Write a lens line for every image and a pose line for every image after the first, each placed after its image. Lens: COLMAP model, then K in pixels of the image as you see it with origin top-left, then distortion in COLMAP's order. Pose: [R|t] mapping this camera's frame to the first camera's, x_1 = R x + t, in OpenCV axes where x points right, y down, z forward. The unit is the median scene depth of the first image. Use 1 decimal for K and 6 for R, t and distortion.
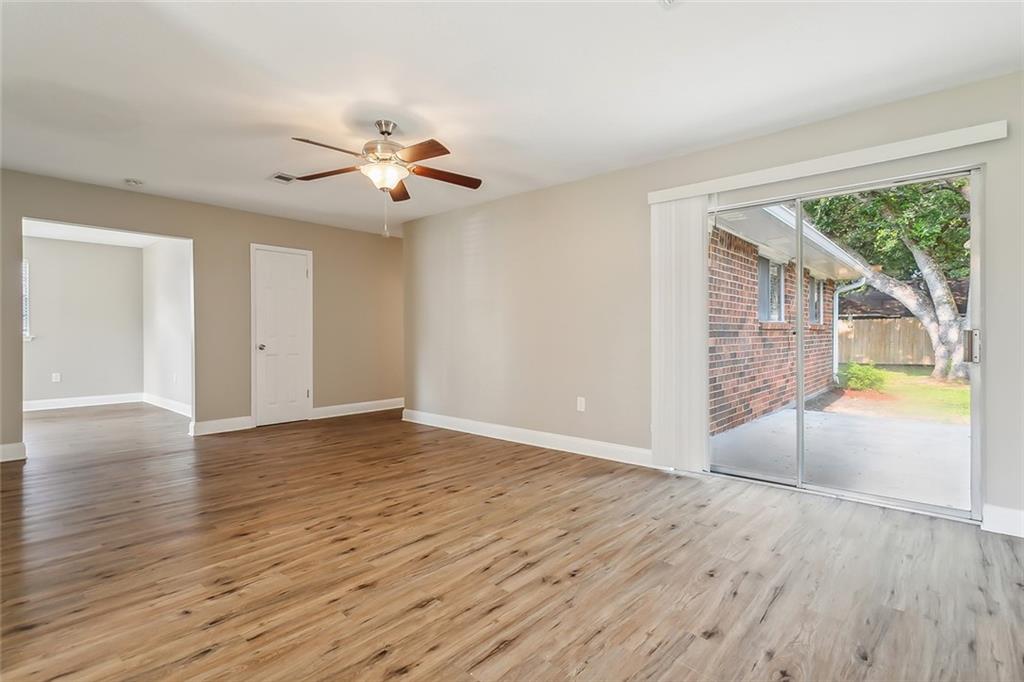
lens RADIAL K [[497.2, 0, 505.3], [0, 497.2, 331.3], [0, 0, 1]] dist [0.000607, 0.000290]
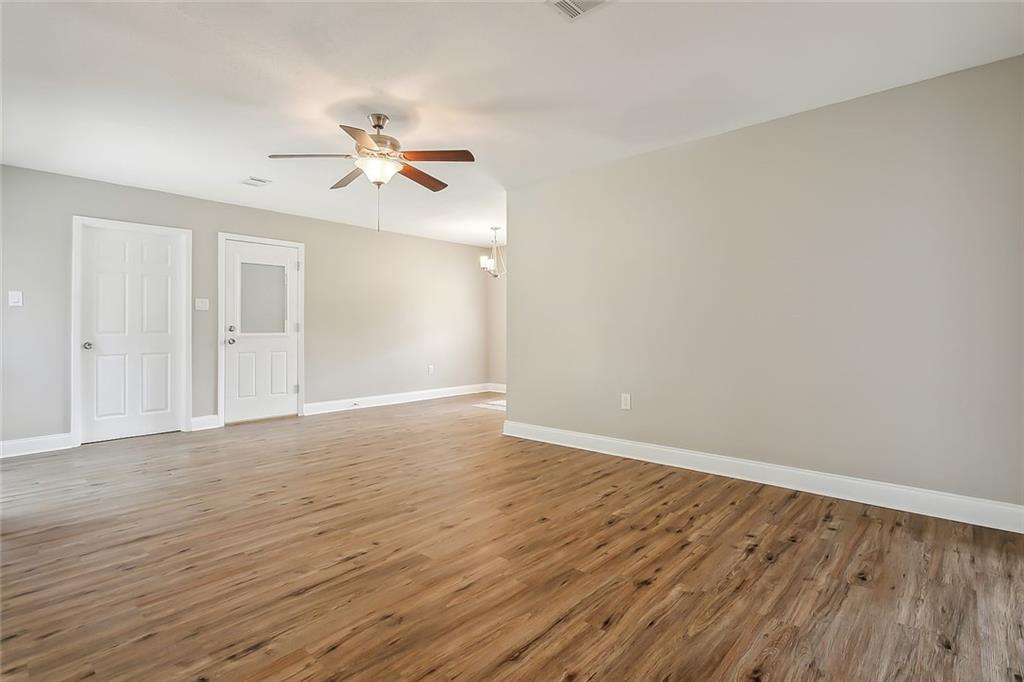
lens RADIAL K [[497.2, 0, 493.1], [0, 497.2, 326.1], [0, 0, 1]] dist [0.000607, 0.000290]
pose [[-0.999728, 0.005107, 0.022763, -0.593335], [0.004805, 0.999900, -0.013309, 0.019753], [-0.022828, -0.013196, -0.999652, 2.400810]]
